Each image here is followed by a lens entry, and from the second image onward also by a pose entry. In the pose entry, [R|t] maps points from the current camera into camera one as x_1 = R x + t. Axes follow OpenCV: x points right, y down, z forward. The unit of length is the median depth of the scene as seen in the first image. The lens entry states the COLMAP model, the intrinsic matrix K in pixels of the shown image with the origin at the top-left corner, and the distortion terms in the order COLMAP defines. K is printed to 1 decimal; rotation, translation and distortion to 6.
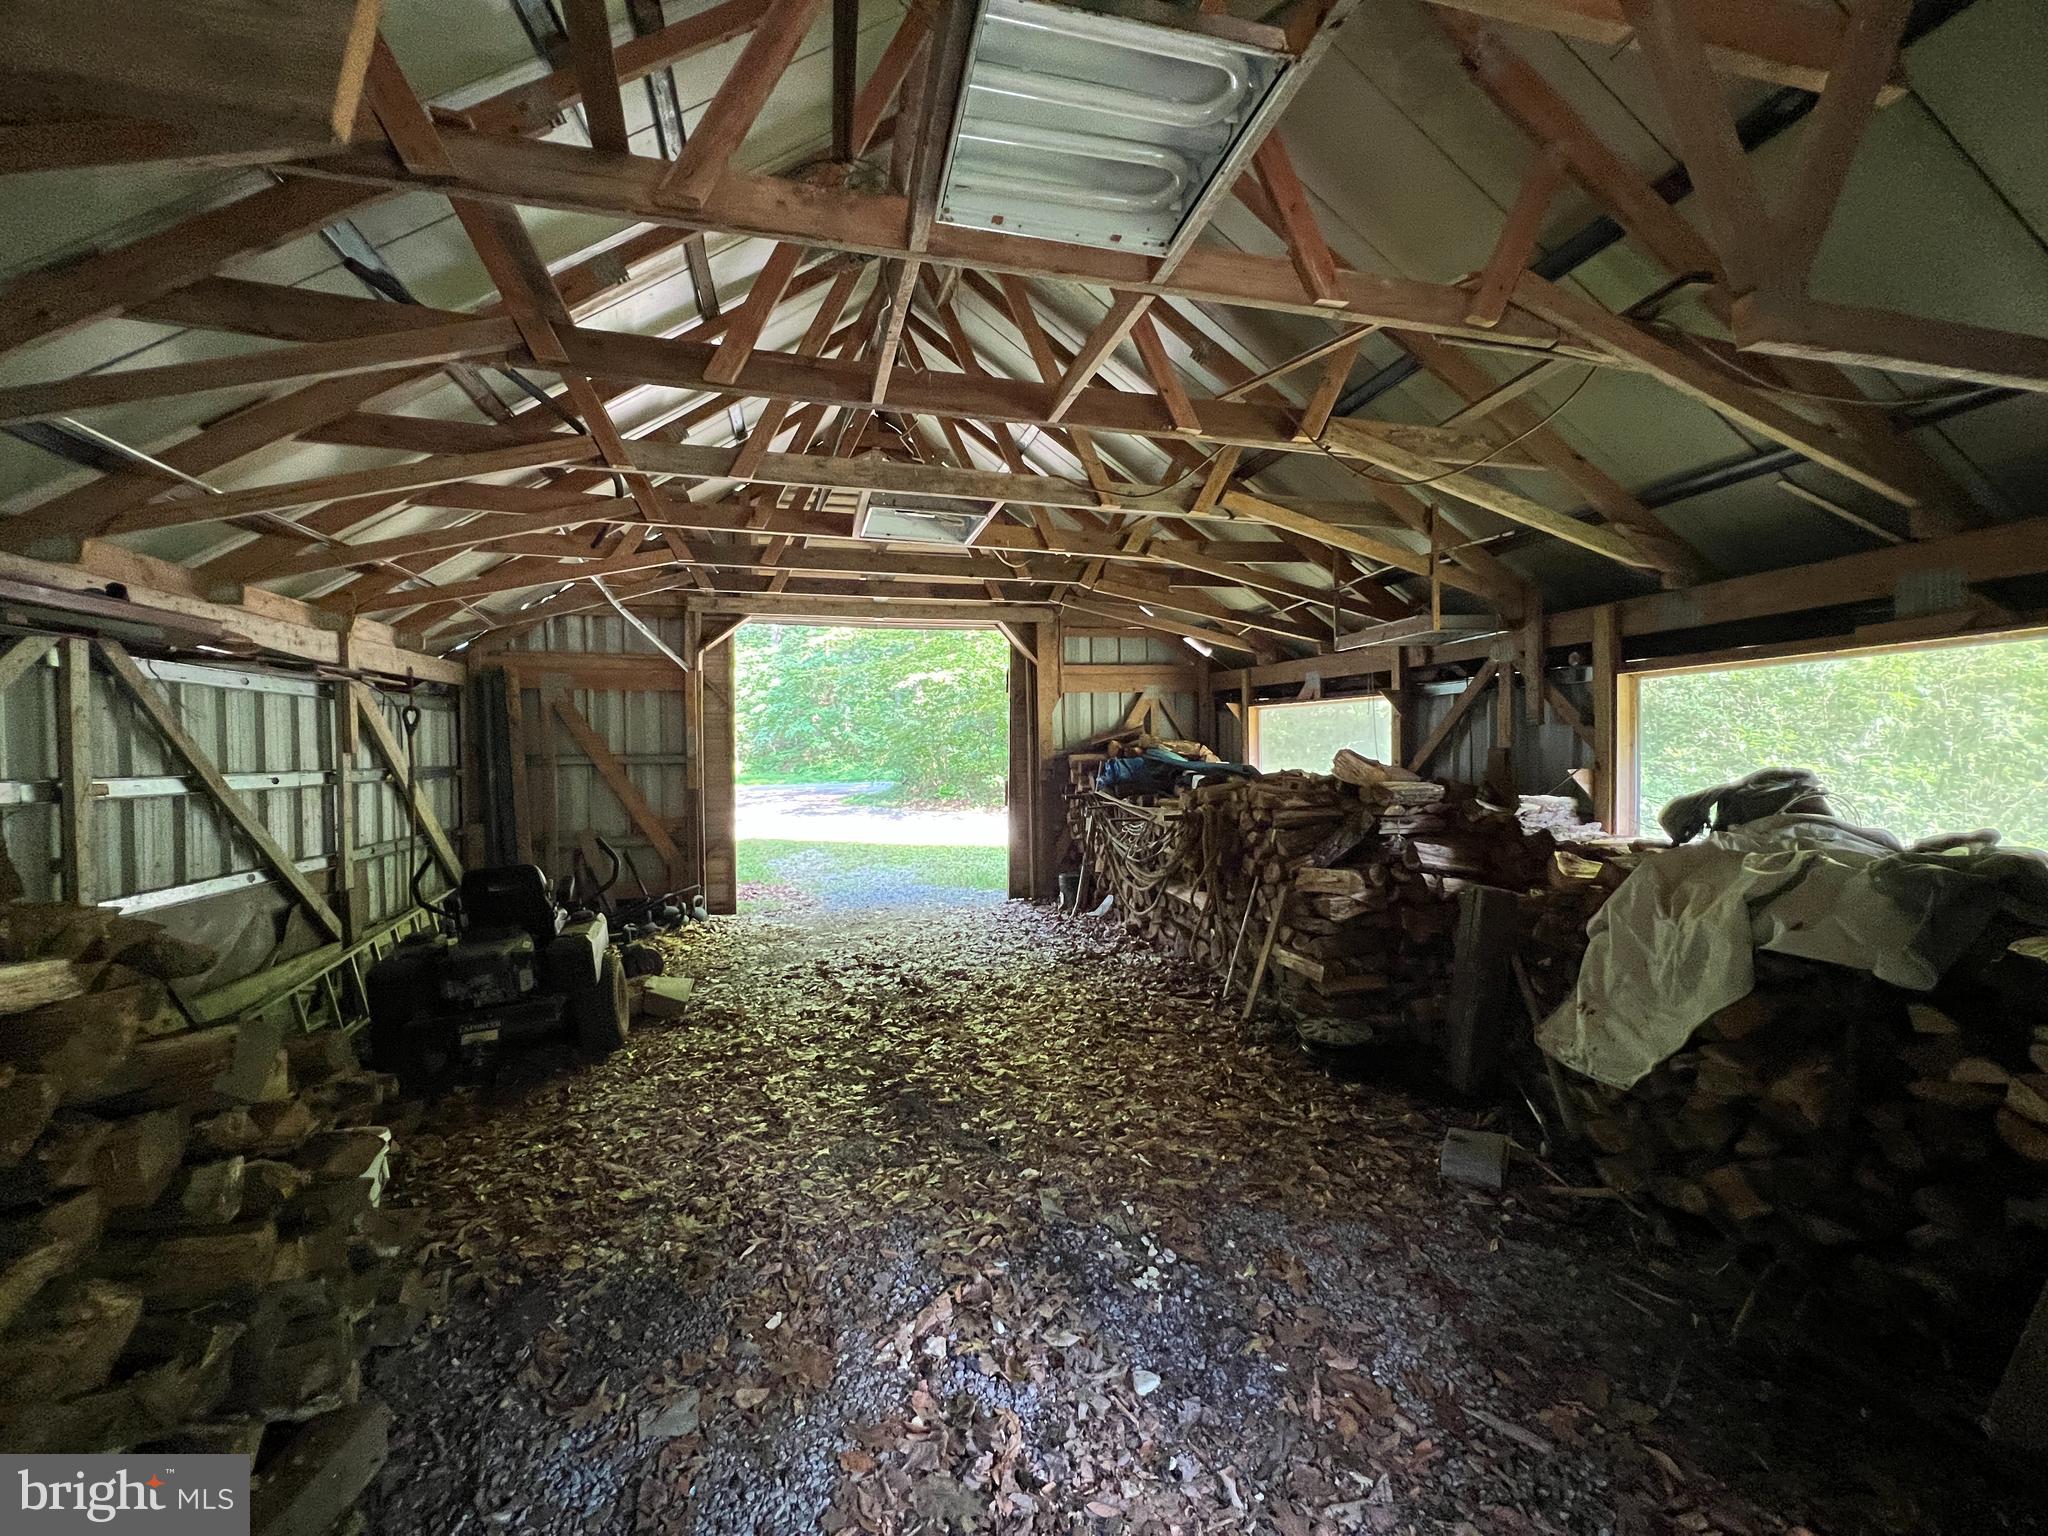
lens RADIAL K [[822.9, 0, 1024.4], [0, 822.9, 763.4], [0, 0, 1]] dist [-0.001269, 0.001031]
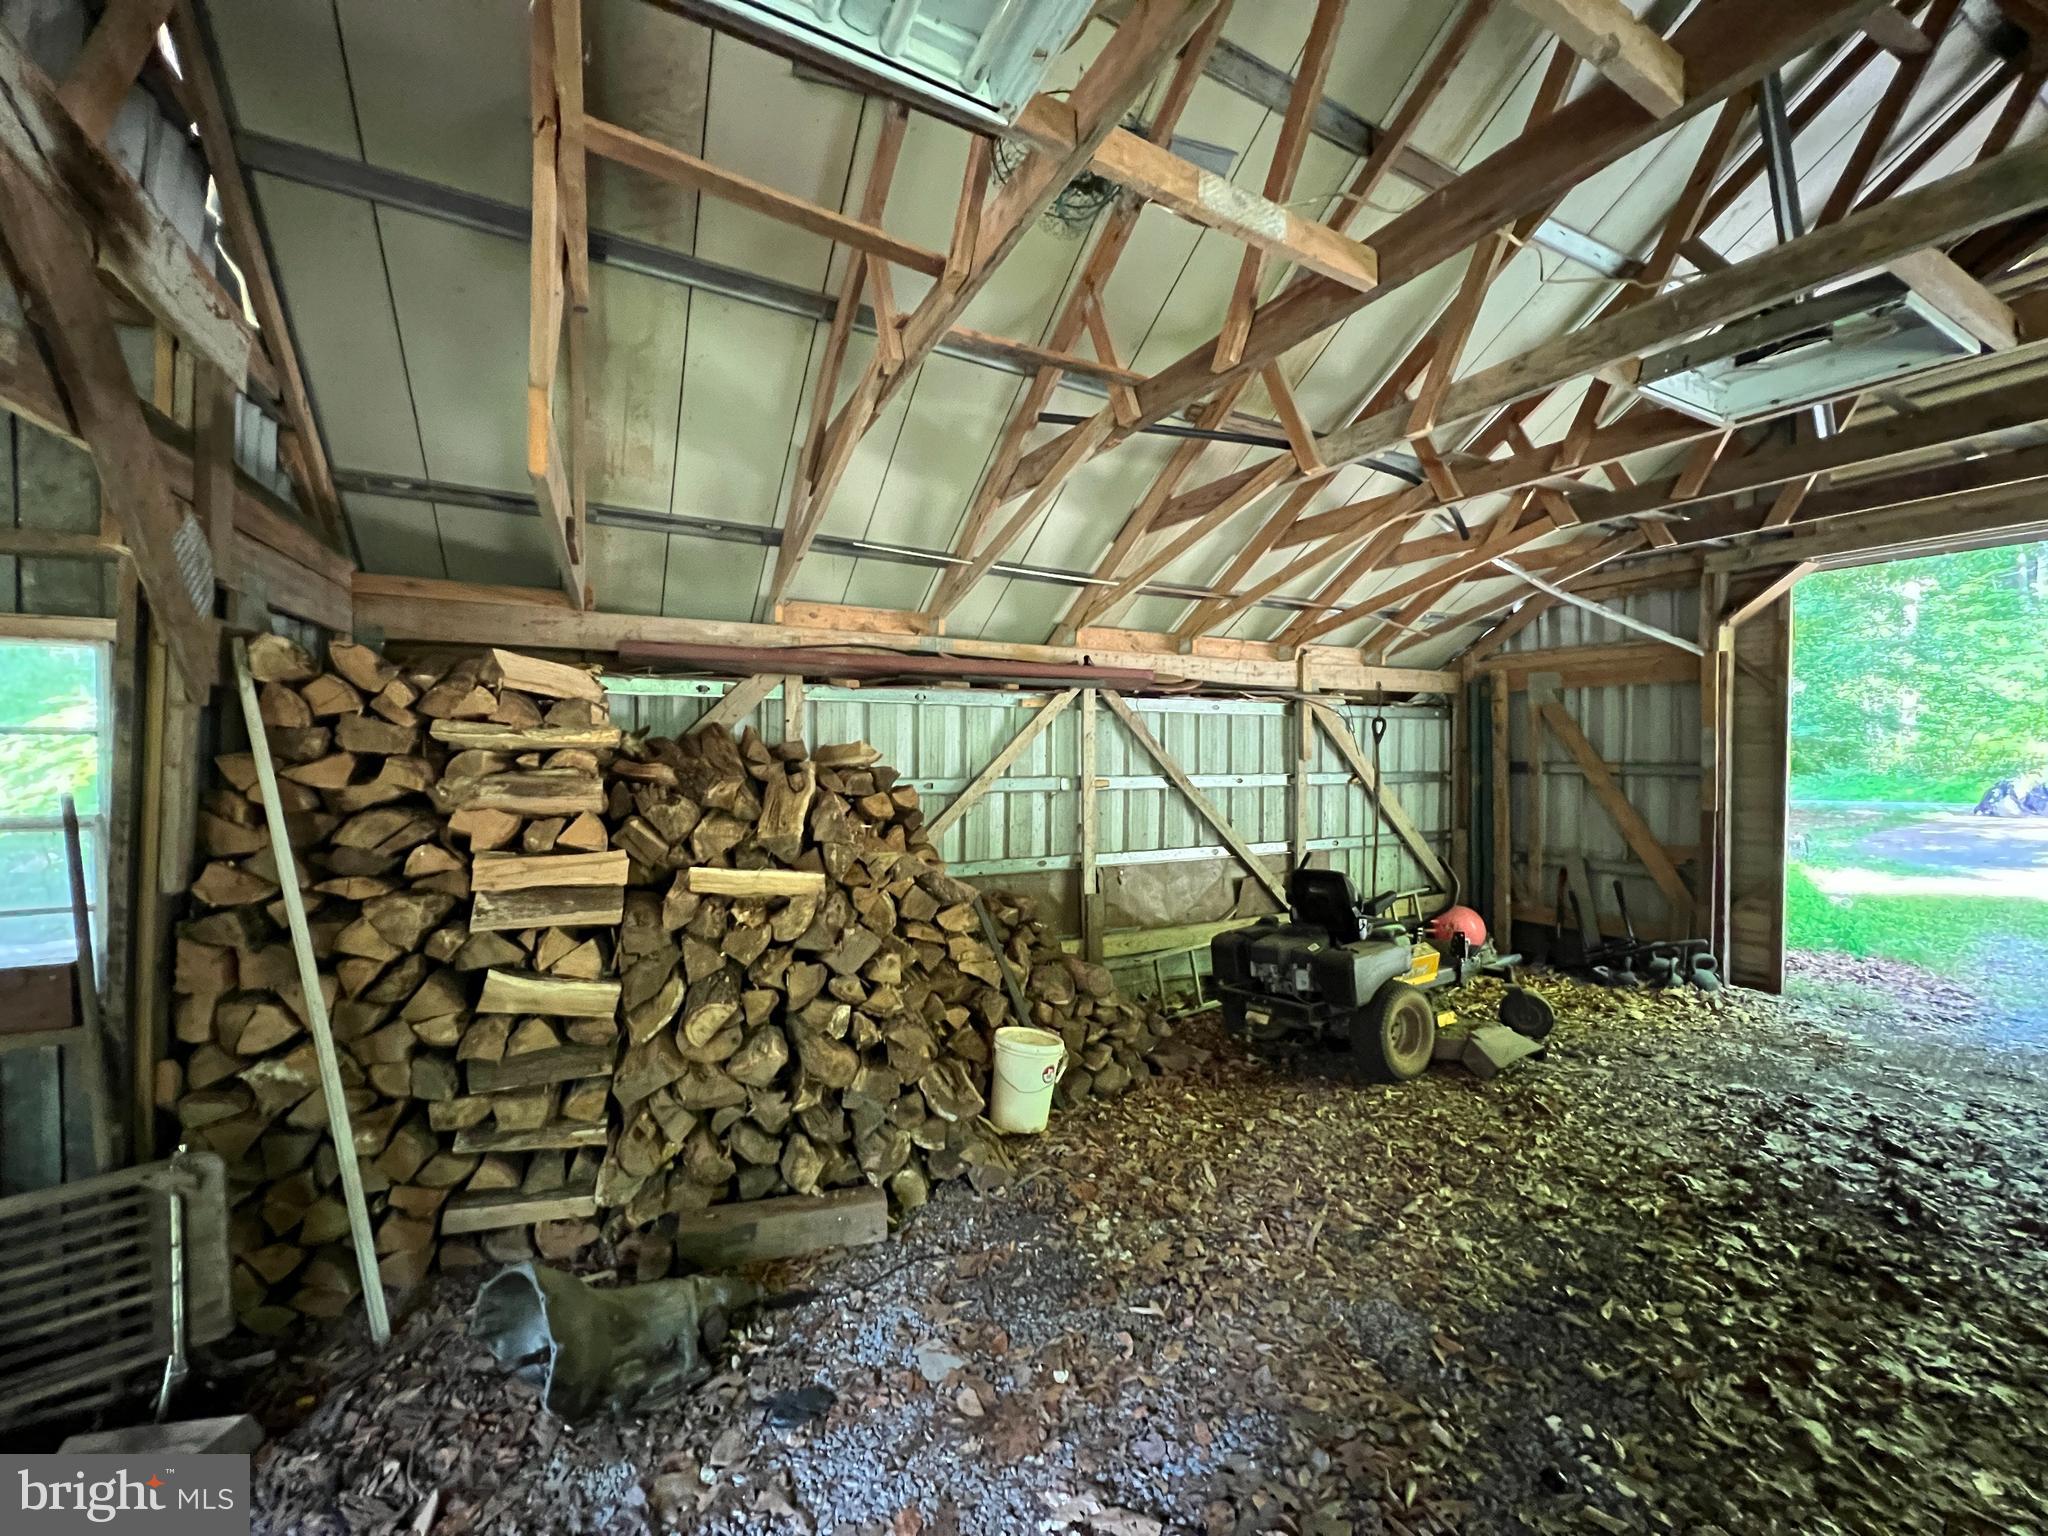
lens RADIAL K [[822.9, 0, 1027.4], [0, 822.9, 764.9], [0, 0, 1]] dist [-0.001269, 0.001031]
pose [[0.223339, 0.023058, -0.974468, 0.257209], [-0.016077, 0.999671, 0.019970, -0.021699], [0.974608, 0.011207, 0.223636, 0.315929]]
